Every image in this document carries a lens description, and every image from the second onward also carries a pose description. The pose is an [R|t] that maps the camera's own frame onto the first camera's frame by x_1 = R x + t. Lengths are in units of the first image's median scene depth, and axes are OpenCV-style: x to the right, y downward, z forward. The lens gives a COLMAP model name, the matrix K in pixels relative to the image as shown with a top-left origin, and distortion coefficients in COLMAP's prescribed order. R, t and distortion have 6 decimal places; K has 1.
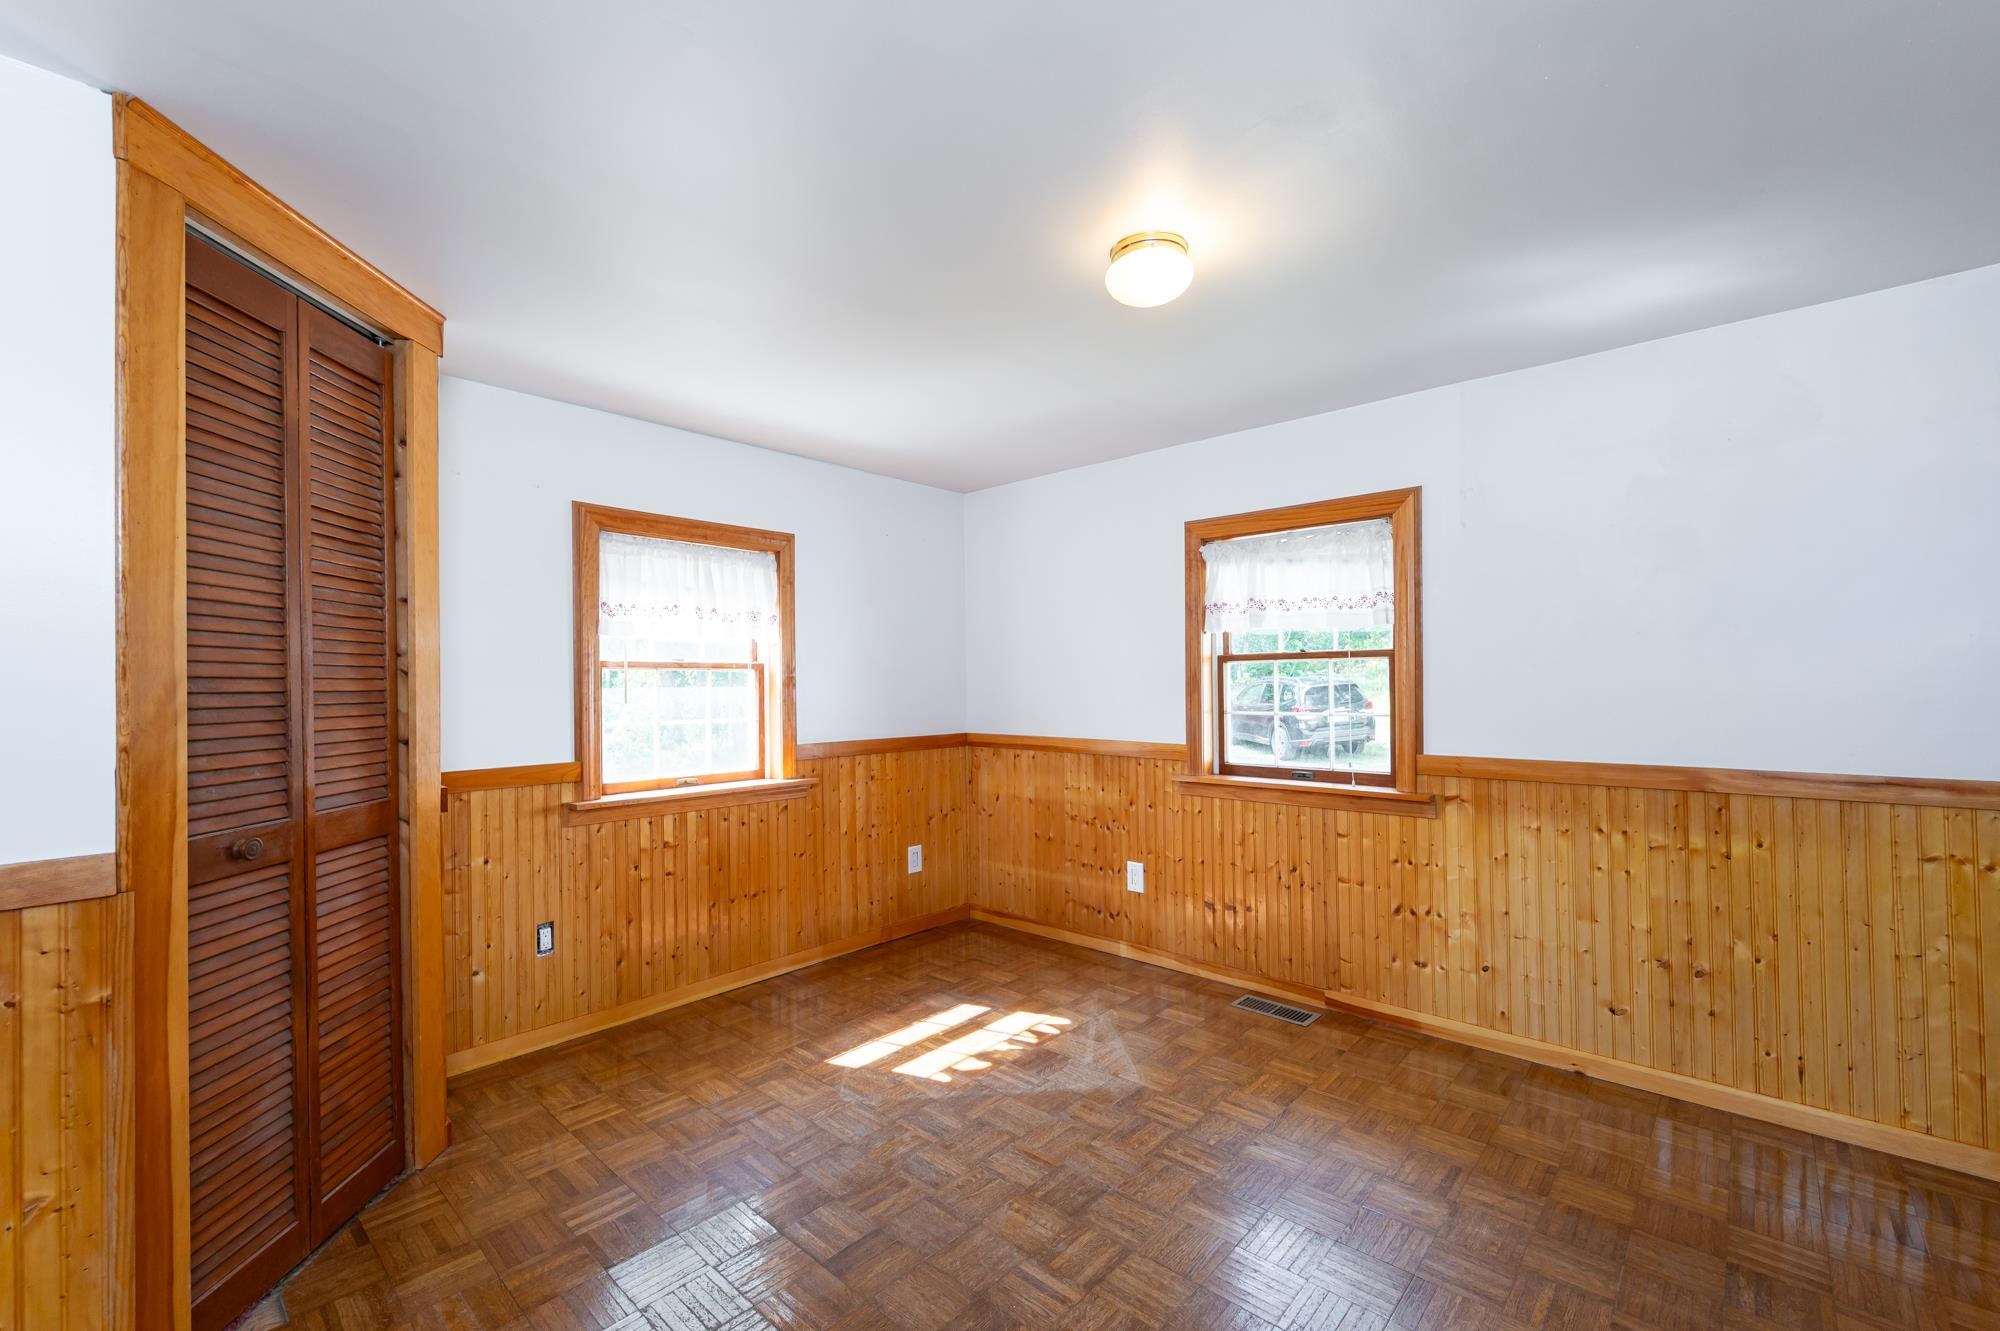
lens RADIAL K [[809.1, 0, 1017.5], [0, 809.1, 664.9], [0, 0, 1]] dist [-0.009166, 0.000855]
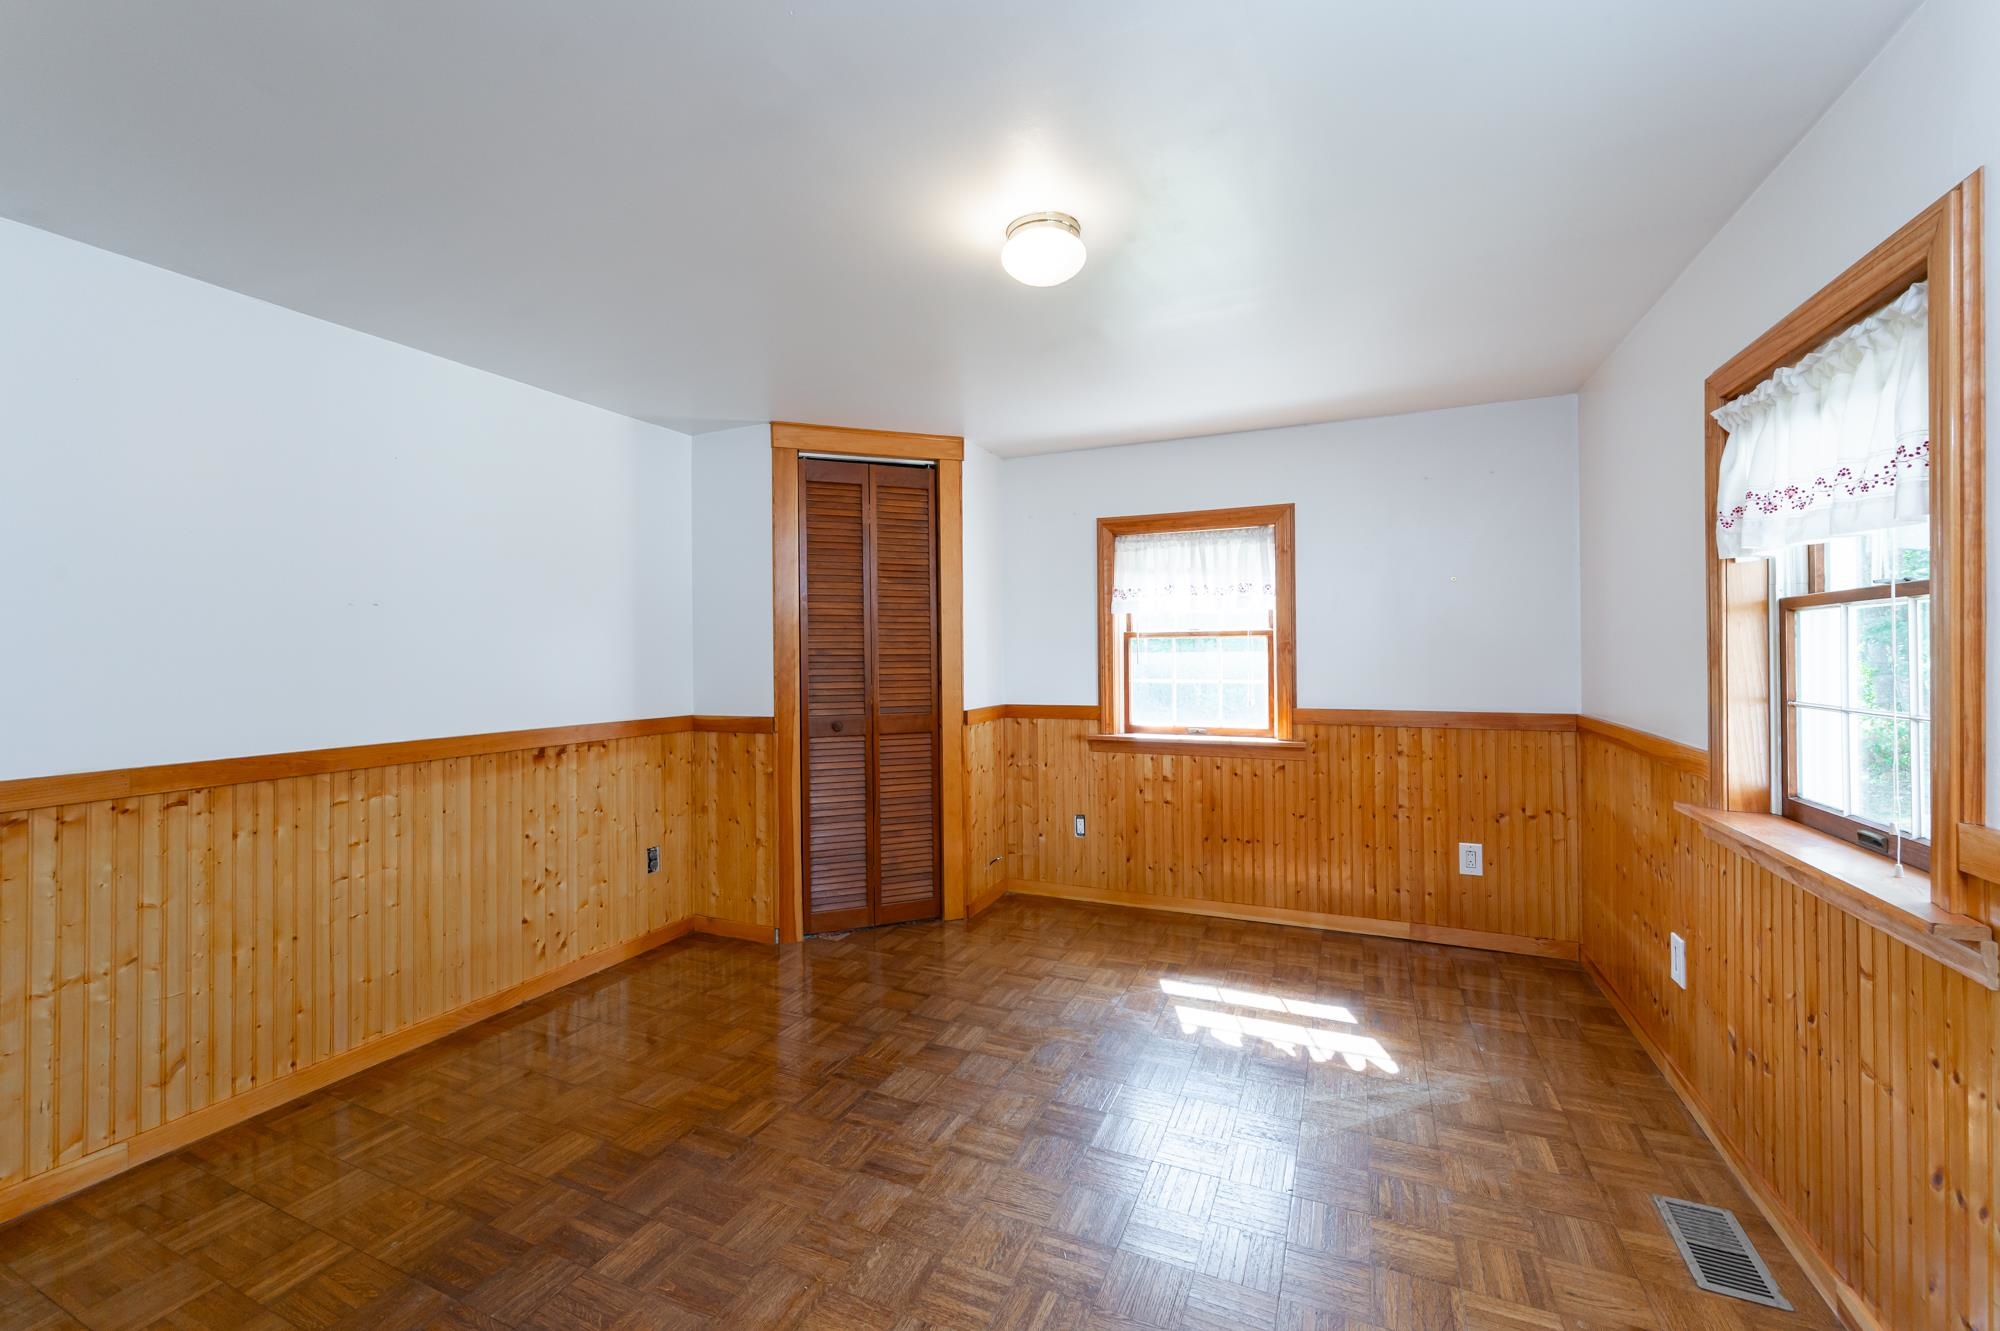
lens RADIAL K [[809.1, 0, 1003.7], [0, 809.1, 646.9], [0, 0, 1]] dist [-0.009166, 0.000855]
pose [[0.308163, -0.003783, -0.951326, 0.735198], [0.027334, 0.999614, 0.004880, 0.006942], [0.950941, -0.027507, 0.308148, 0.416658]]
